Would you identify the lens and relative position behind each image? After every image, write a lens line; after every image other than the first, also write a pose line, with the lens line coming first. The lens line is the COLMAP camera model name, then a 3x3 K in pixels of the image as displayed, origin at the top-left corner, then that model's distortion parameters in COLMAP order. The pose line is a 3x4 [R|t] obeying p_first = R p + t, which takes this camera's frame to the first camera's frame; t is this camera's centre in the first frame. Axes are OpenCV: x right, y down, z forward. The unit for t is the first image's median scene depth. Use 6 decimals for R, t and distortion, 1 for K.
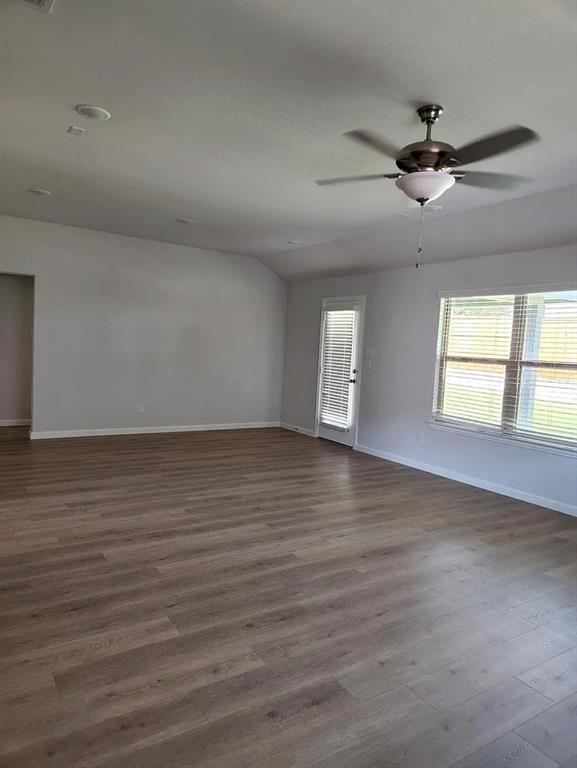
lens RADIAL K [[517.1, 0, 288.5], [0, 517.1, 384.0], [0, 0, 1]] dist [0.067662, 0.000524]
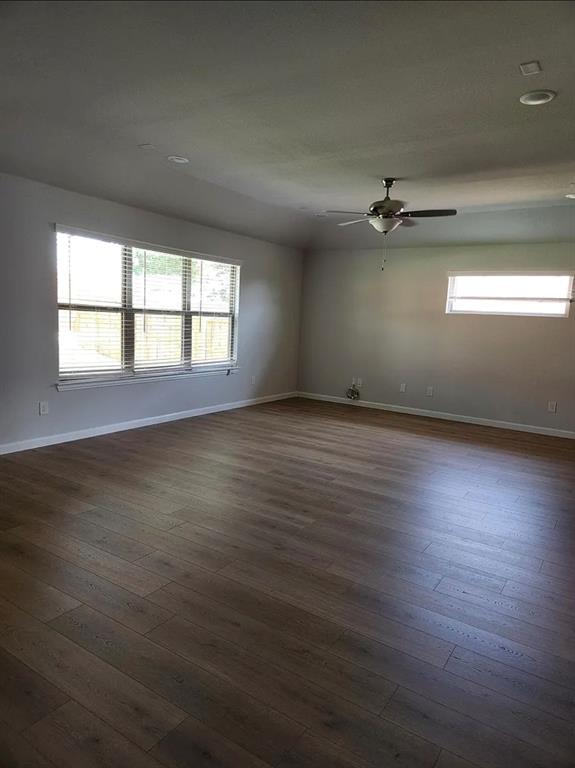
lens RADIAL K [[517.1, 0, 287.5], [0, 517.1, 384.0], [0, 0, 1]] dist [0.067662, 0.000524]
pose [[-0.404213, -0.195478, 0.893533, -0.724788], [-0.007656, 0.977585, 0.210402, -0.123414], [-0.914633, 0.078206, -0.396649, 1.152939]]
